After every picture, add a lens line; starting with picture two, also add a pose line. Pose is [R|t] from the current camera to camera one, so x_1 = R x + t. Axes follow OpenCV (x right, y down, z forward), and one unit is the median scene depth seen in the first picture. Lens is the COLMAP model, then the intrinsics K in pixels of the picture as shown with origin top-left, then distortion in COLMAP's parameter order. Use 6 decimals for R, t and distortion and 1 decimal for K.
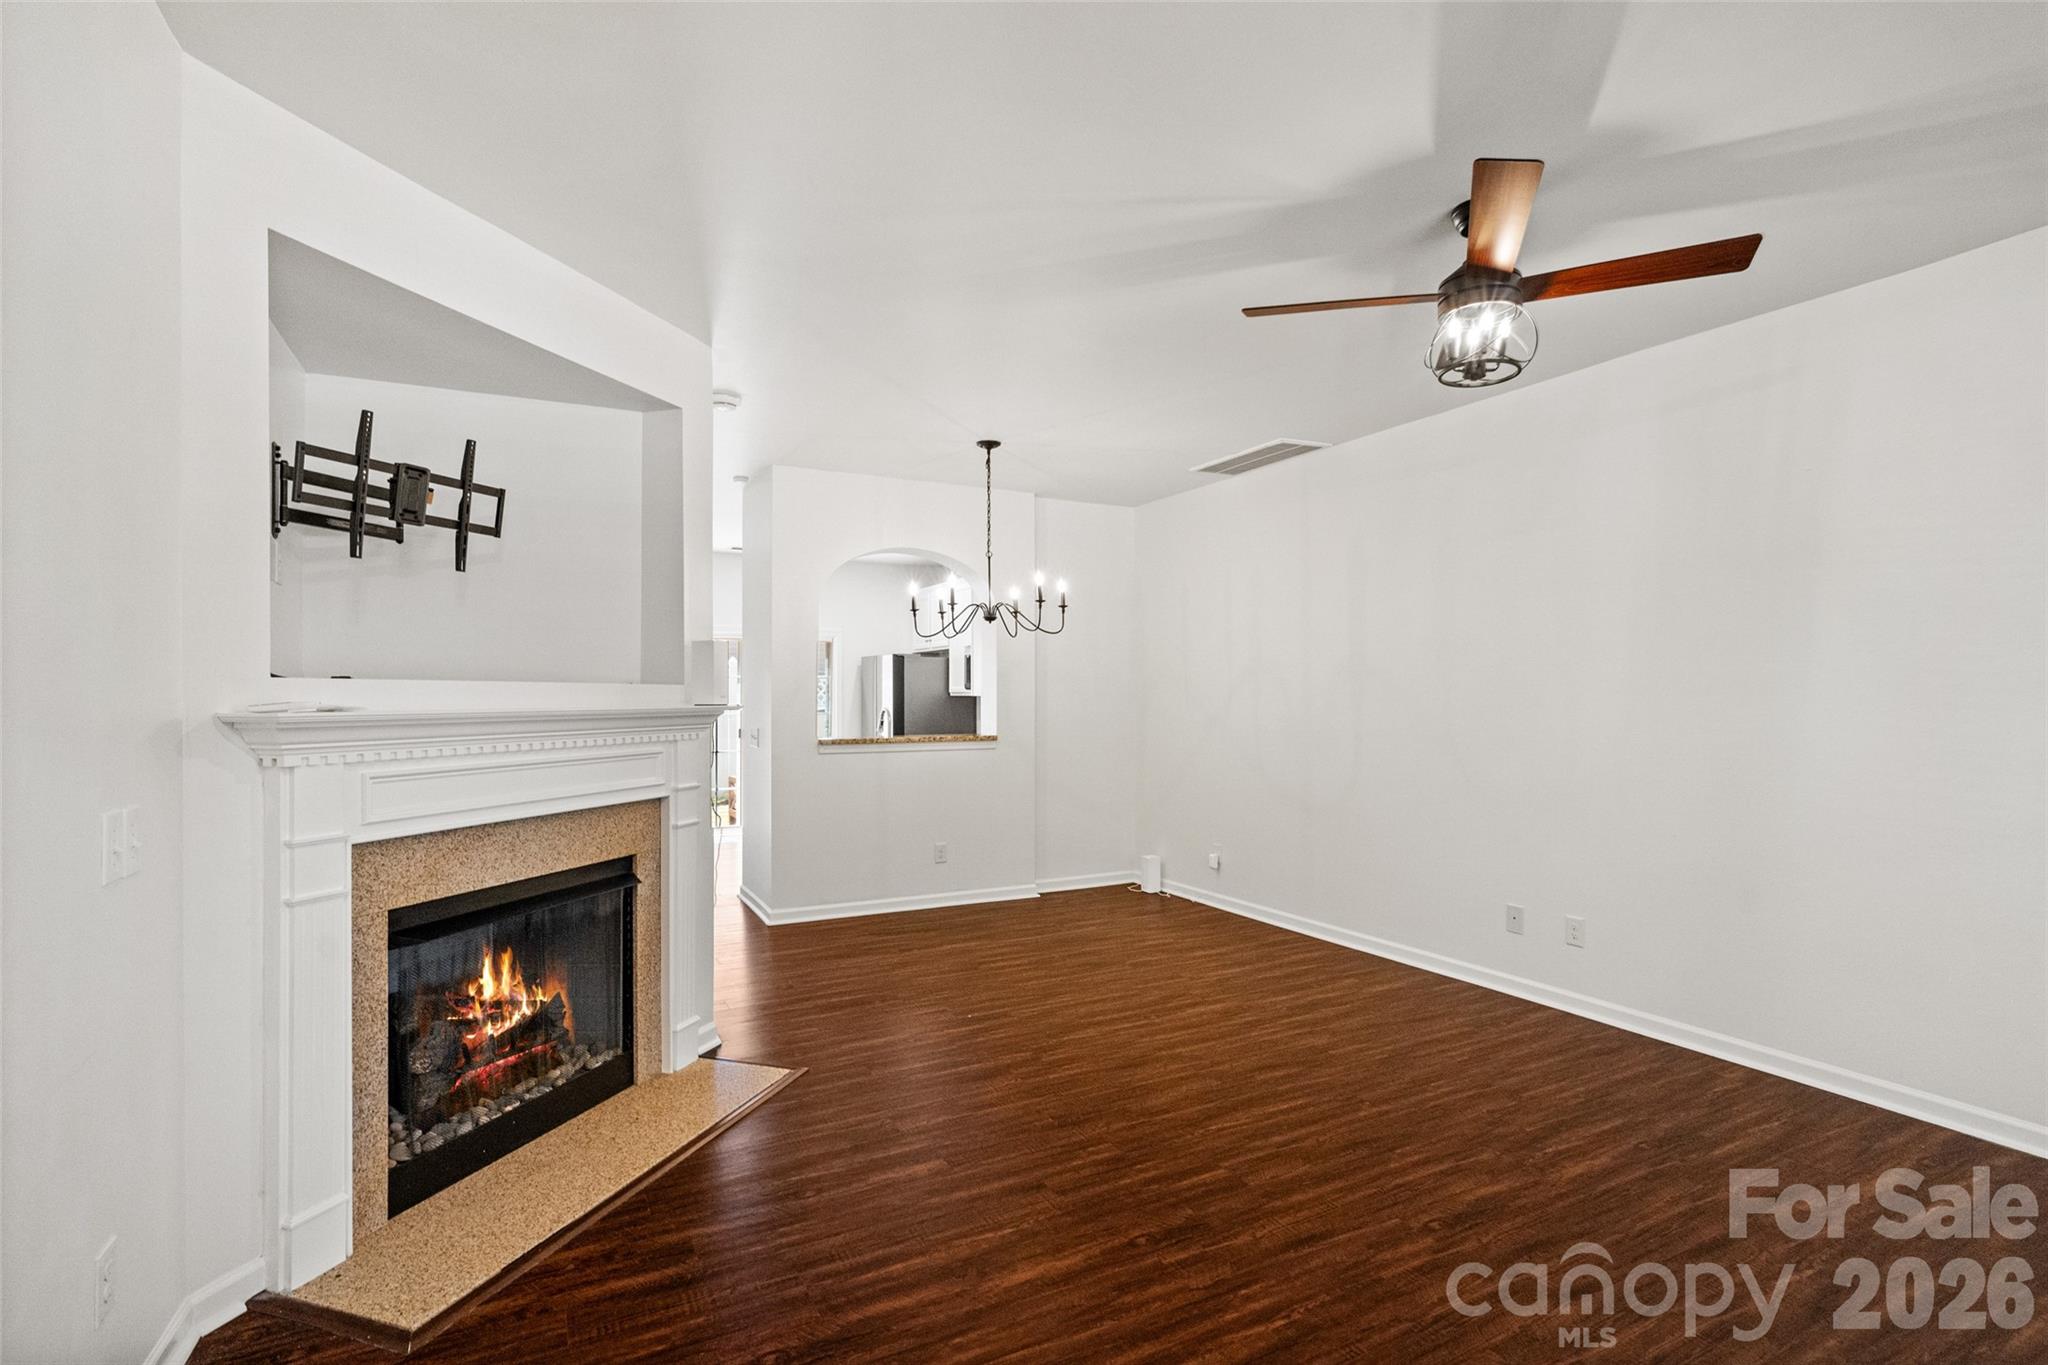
lens RADIAL K [[997.9, 0, 1012.5], [0, 997.9, 683.7], [0, 0, 1]] dist [-0.003899, -0.000202]
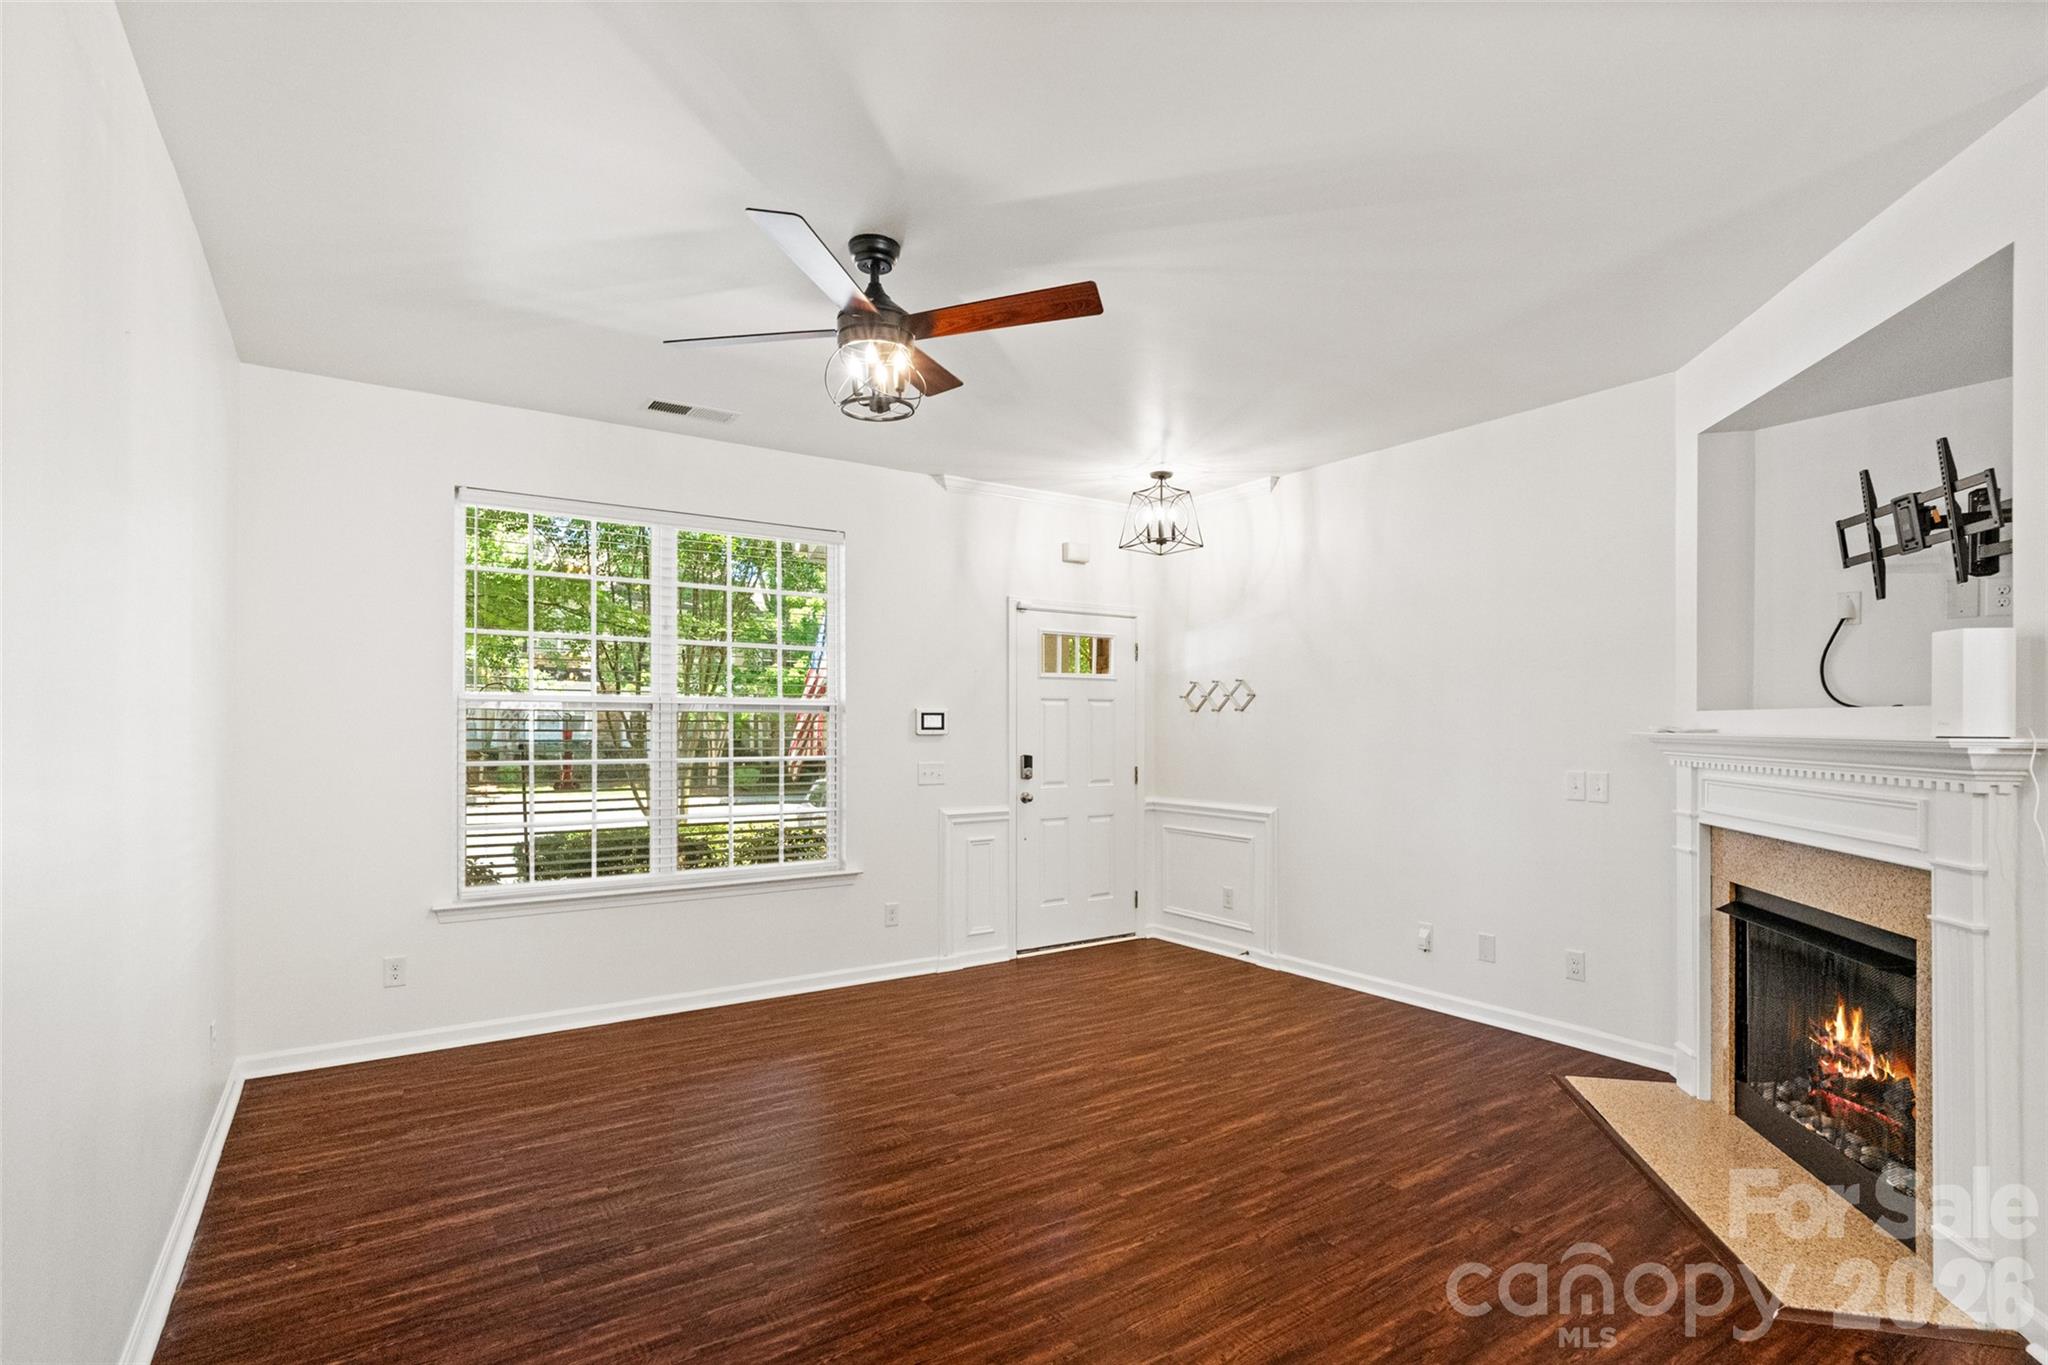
lens RADIAL K [[997.9, 0, 1011.9], [0, 997.9, 719.7], [0, 0, 1]] dist [-0.003899, -0.000202]
pose [[-0.993858, -0.003170, -0.110616, 0.396541], [-0.002668, 0.999985, -0.004684, 0.013061], [0.110630, -0.004360, -0.993852, 1.812092]]
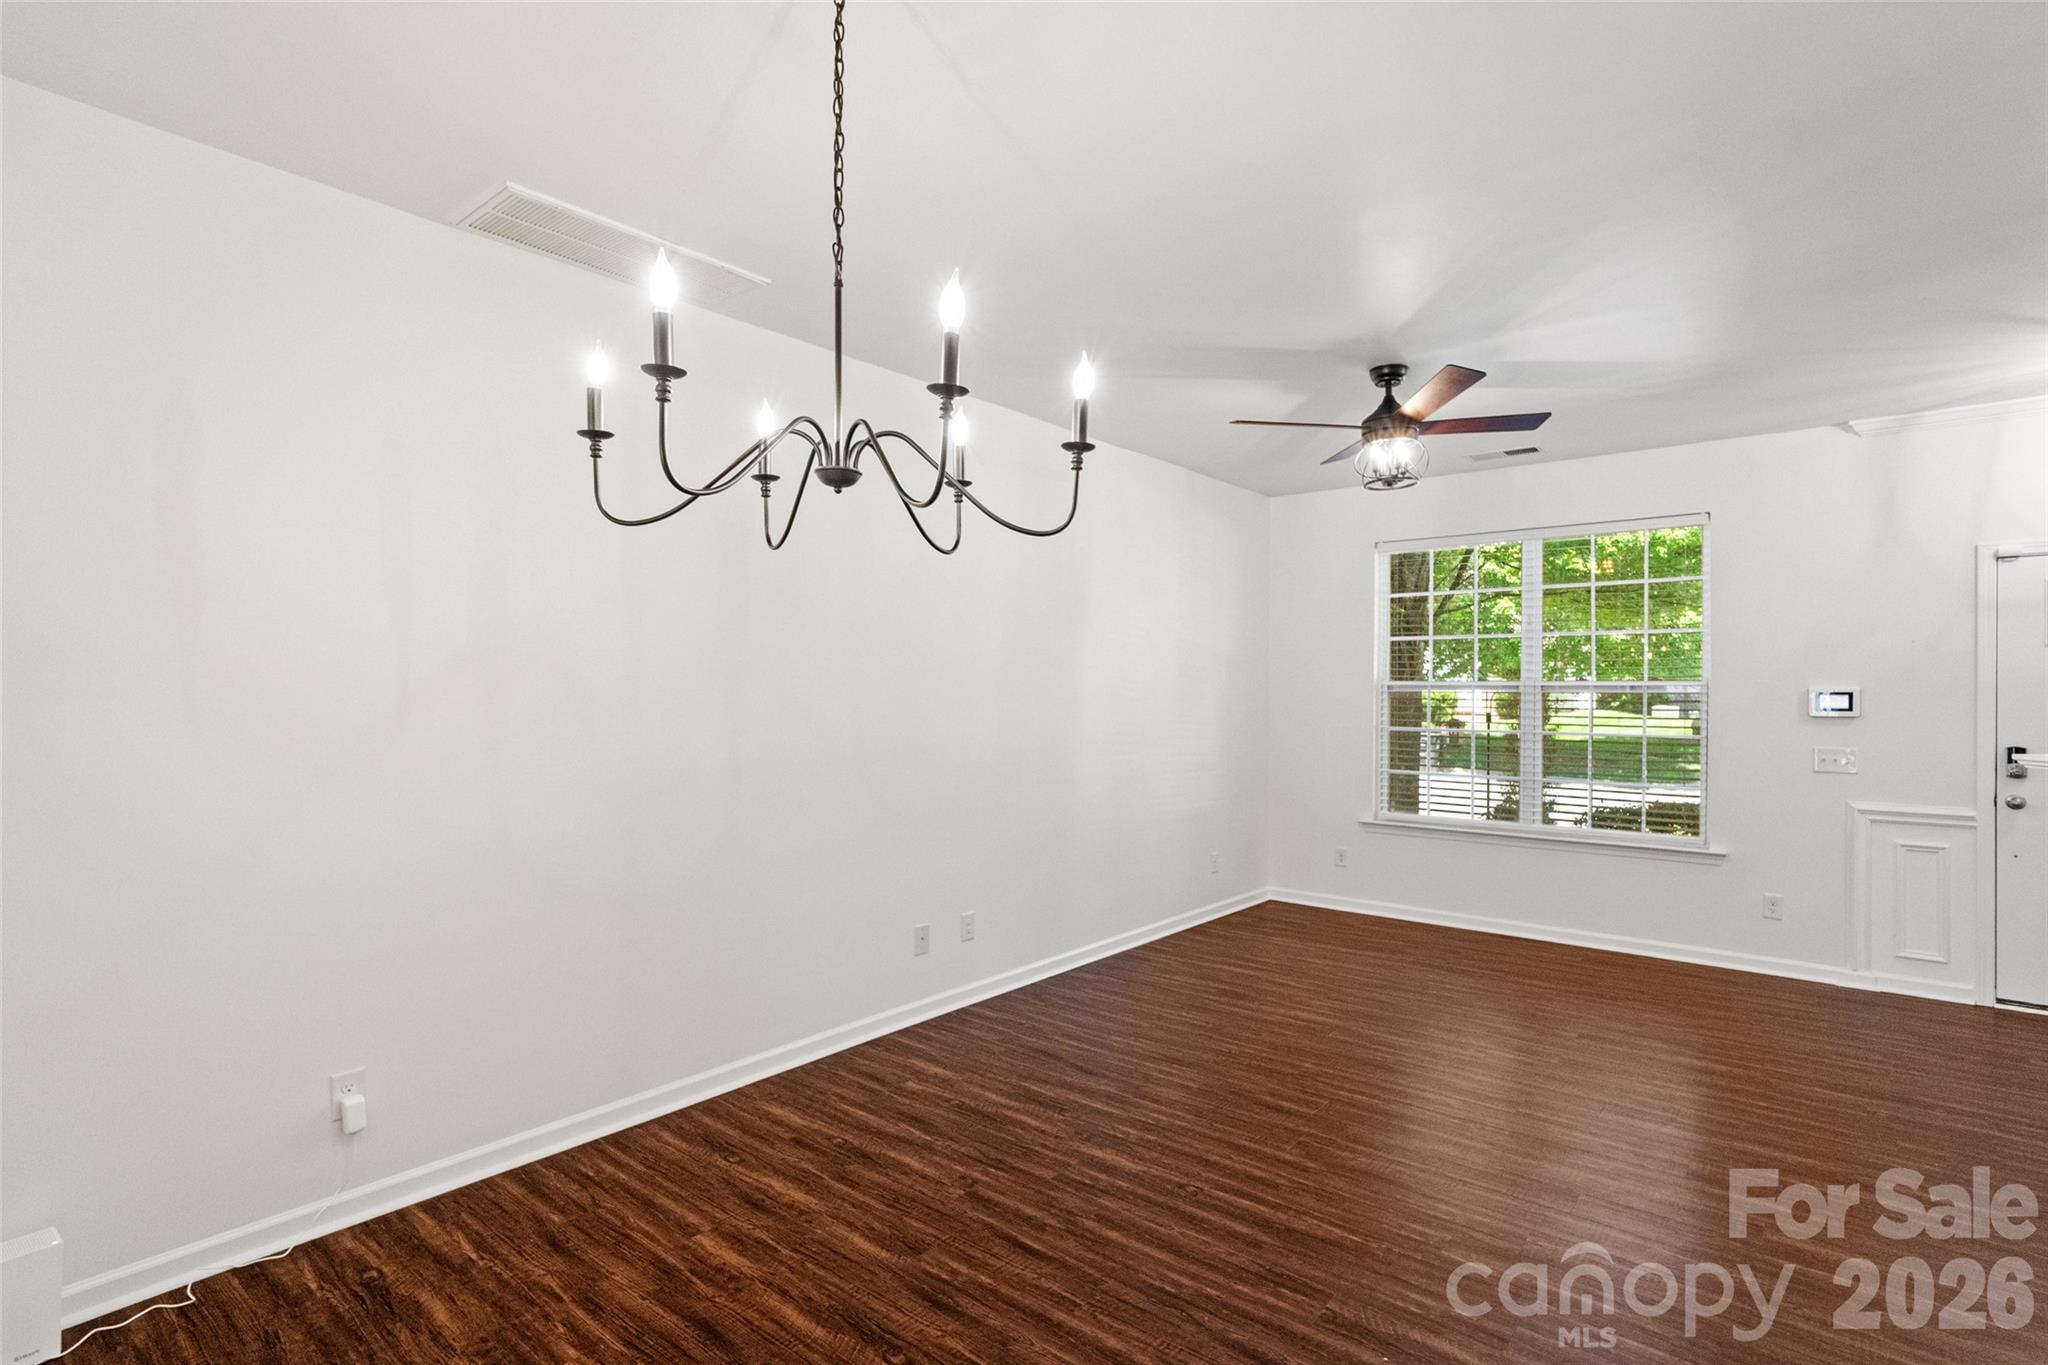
lens RADIAL K [[997.9, 0, 1008.1], [0, 997.9, 670.3], [0, 0, 1]] dist [-0.003899, -0.000202]
pose [[-0.377058, 0.011023, 0.926124, -0.595883], [-0.005002, 0.999890, -0.013938, -0.012694], [-0.926176, -0.009888, -0.376962, 1.839155]]
